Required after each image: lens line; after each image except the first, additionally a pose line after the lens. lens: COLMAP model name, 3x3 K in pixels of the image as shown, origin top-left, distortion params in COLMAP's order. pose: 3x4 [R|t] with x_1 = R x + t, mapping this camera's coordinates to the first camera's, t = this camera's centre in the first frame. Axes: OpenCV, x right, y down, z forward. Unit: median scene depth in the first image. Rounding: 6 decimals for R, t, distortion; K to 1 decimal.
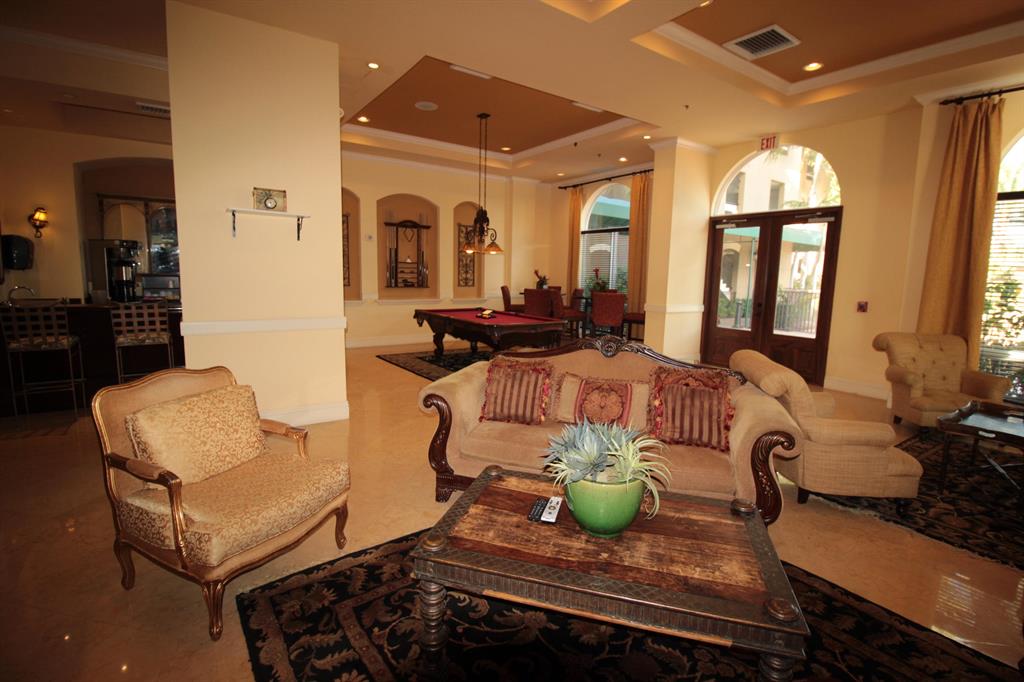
lens RADIAL K [[486.6, 0, 512.0], [0, 486.6, 341.0], [0, 0, 1]] dist [0.000120, 0.000001]
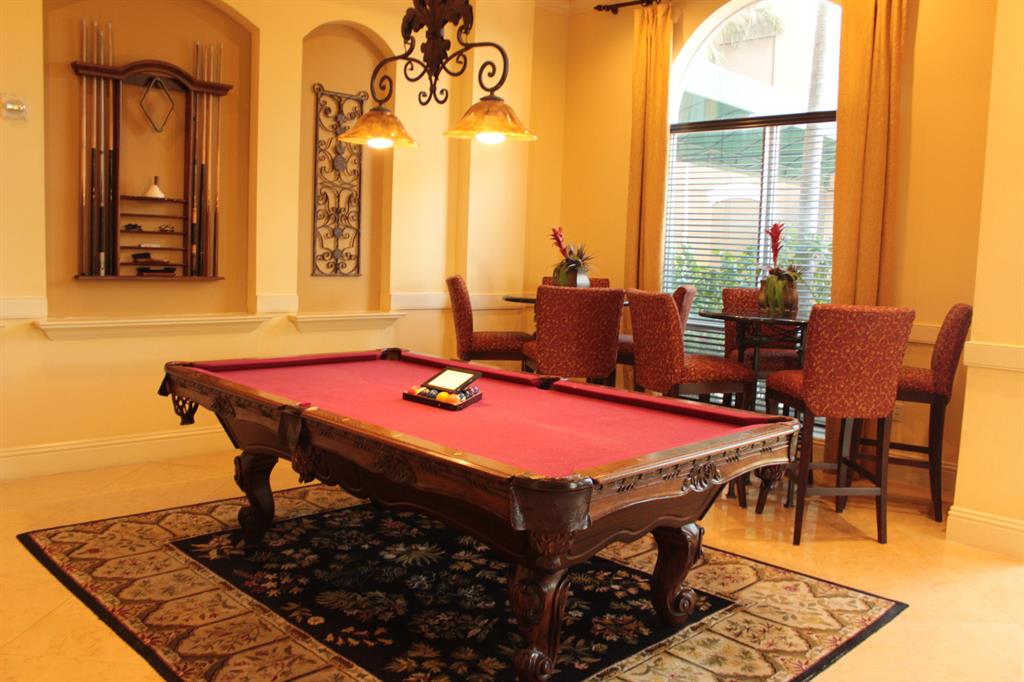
lens RADIAL K [[840.7, 0, 512.0], [0, 840.7, 341.0], [0, 0, 1]] dist [0.004249, -0.145277]
pose [[0.987836, -0.003969, 0.155448, -0.069785], [0.008952, 0.999468, -0.031371, -0.051554], [-0.155240, 0.032381, 0.987346, 0.438371]]
